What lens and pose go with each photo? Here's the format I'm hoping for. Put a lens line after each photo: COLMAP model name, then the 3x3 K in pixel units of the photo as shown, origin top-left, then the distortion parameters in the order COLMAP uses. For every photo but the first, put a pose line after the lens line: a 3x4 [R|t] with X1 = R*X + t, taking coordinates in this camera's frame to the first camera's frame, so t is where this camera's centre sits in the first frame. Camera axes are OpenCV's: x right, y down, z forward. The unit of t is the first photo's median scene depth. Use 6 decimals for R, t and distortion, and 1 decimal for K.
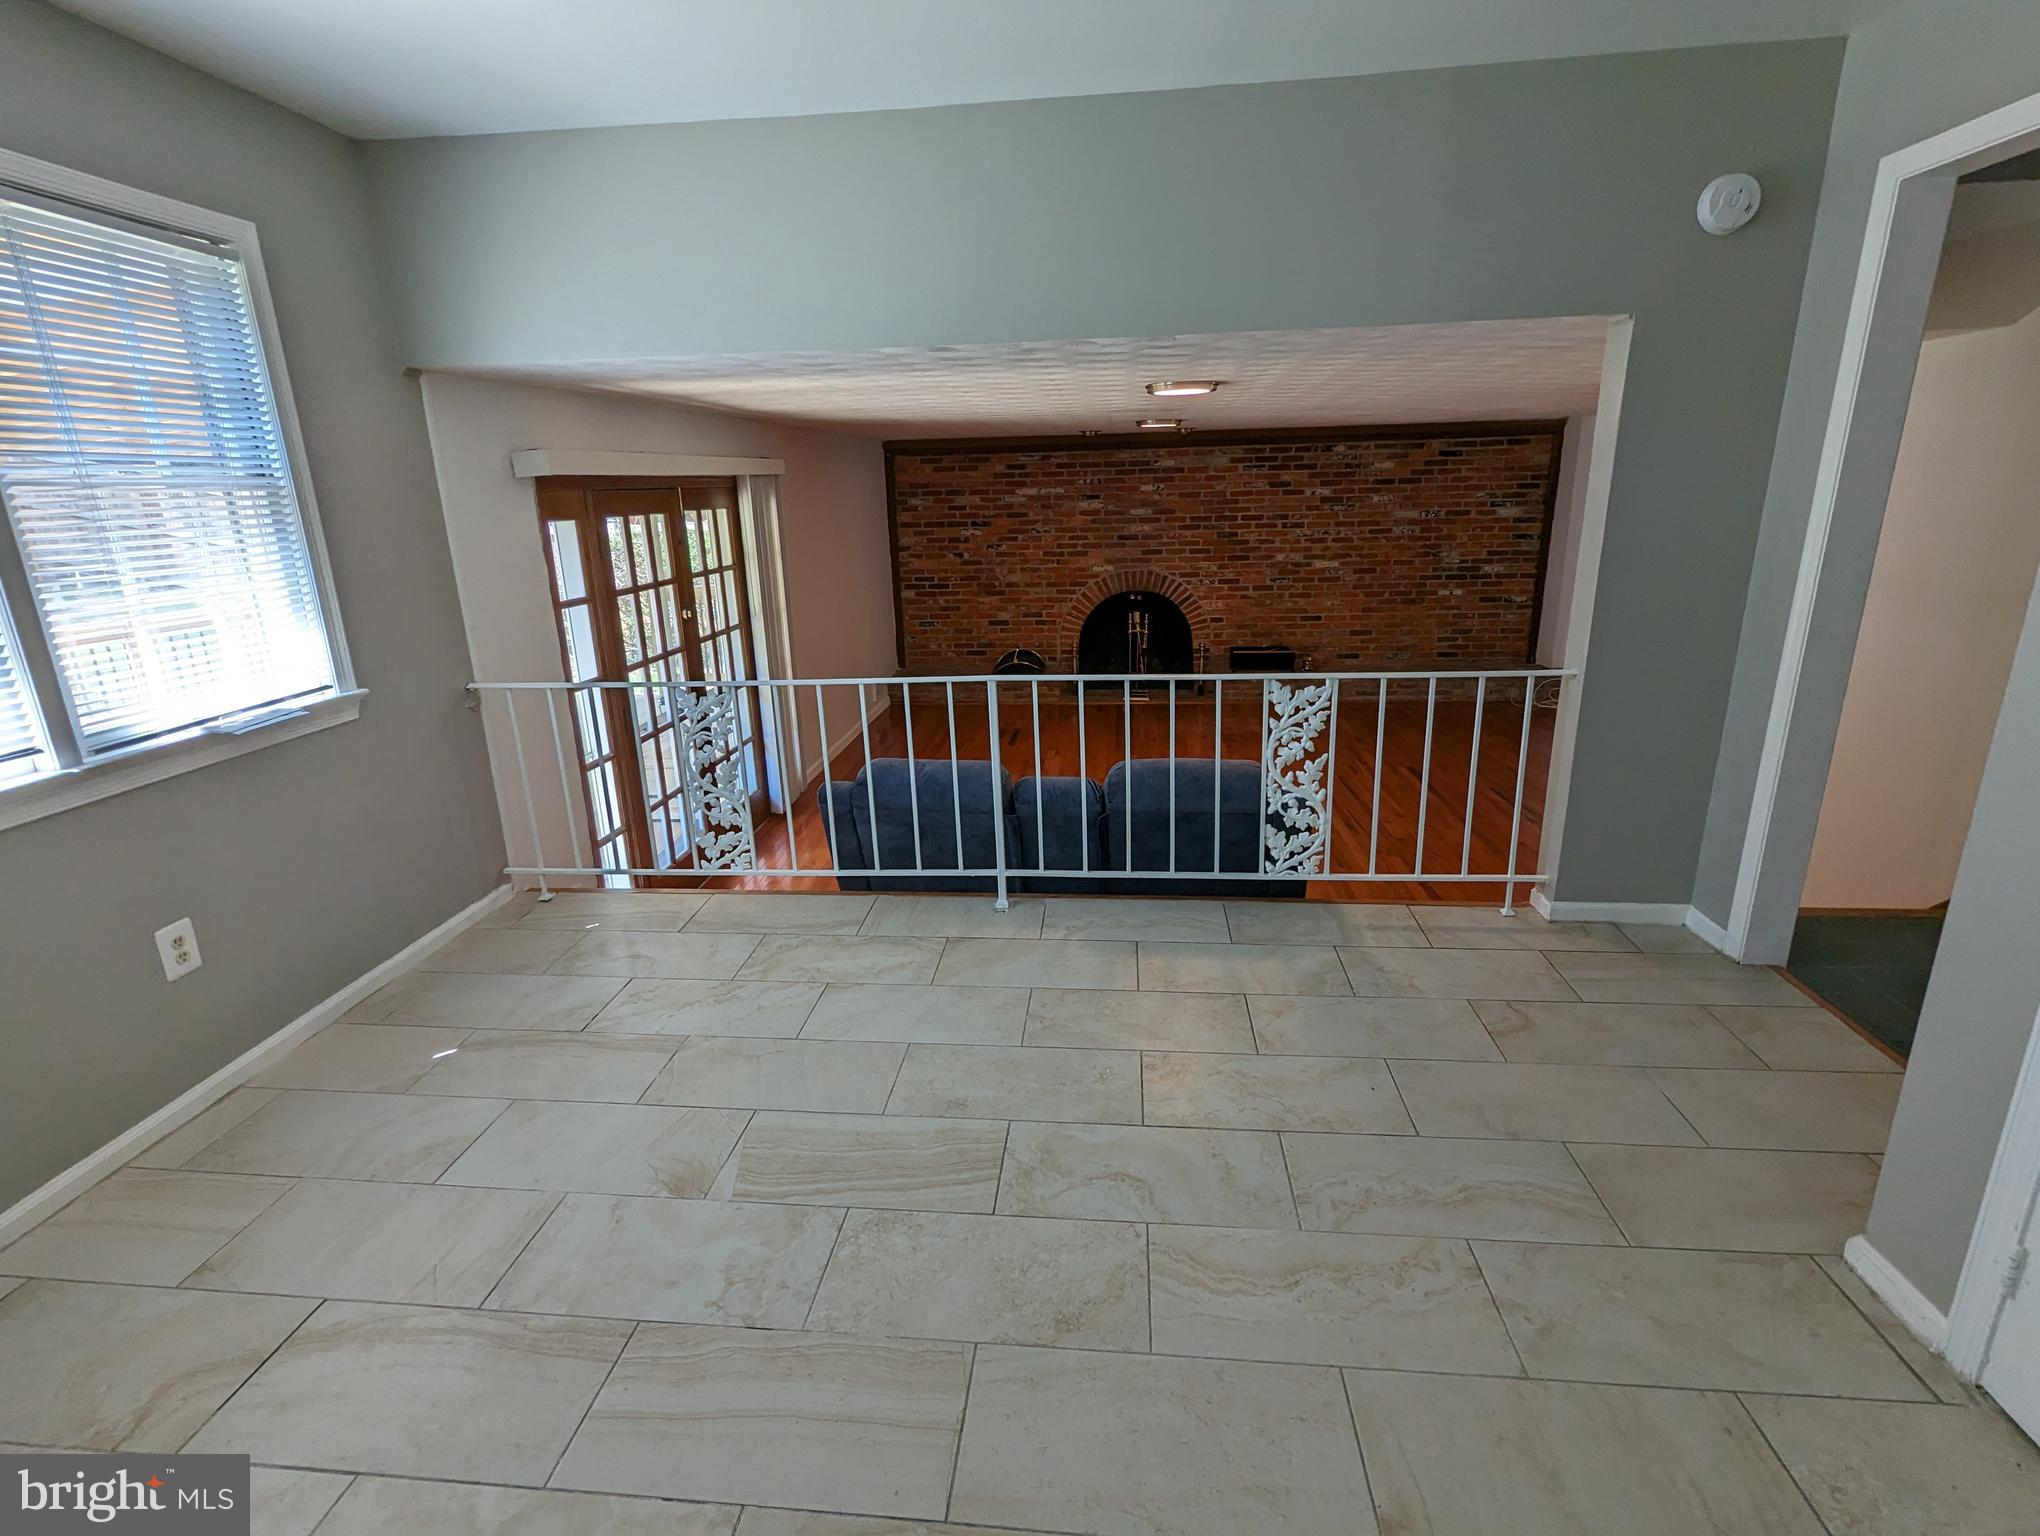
lens RADIAL K [[971.2, 0, 1023.3], [0, 971.2, 770.7], [0, 0, 1]] dist [-0.001453, 0.001132]
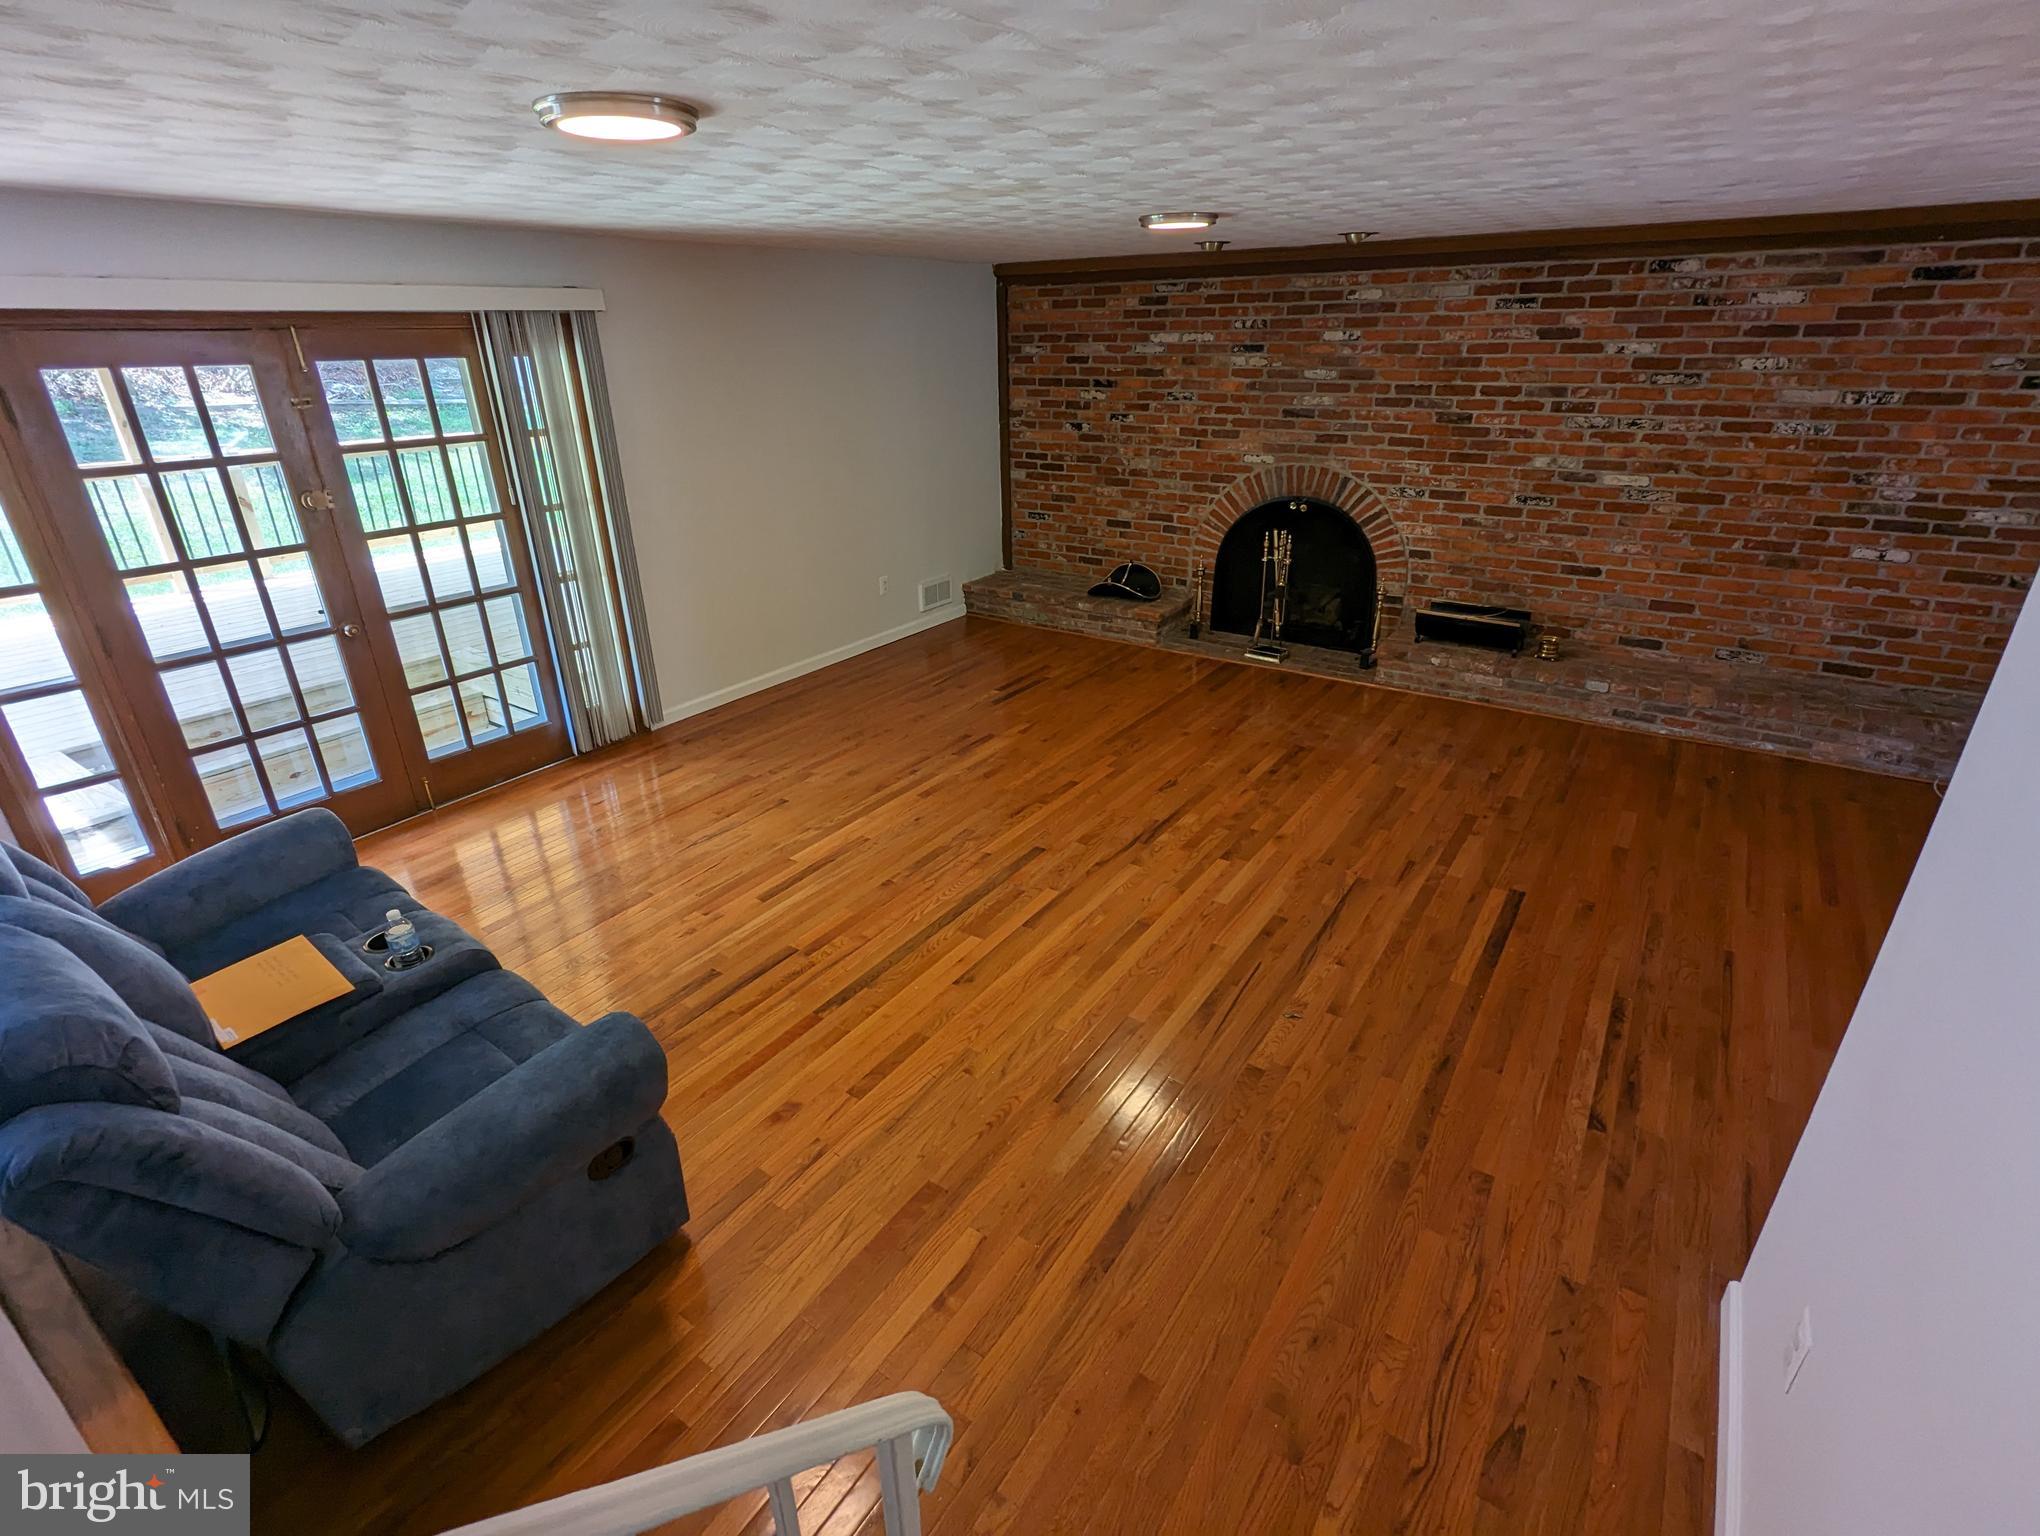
lens RADIAL K [[971.2, 0, 1019.9], [0, 971.2, 763.7], [0, 0, 1]] dist [-0.001453, 0.001132]
pose [[0.876328, 0.208510, -0.434249, 0.280787], [-0.145498, 0.973933, 0.174028, -0.096361], [0.459216, -0.089323, 0.883822, 0.309513]]
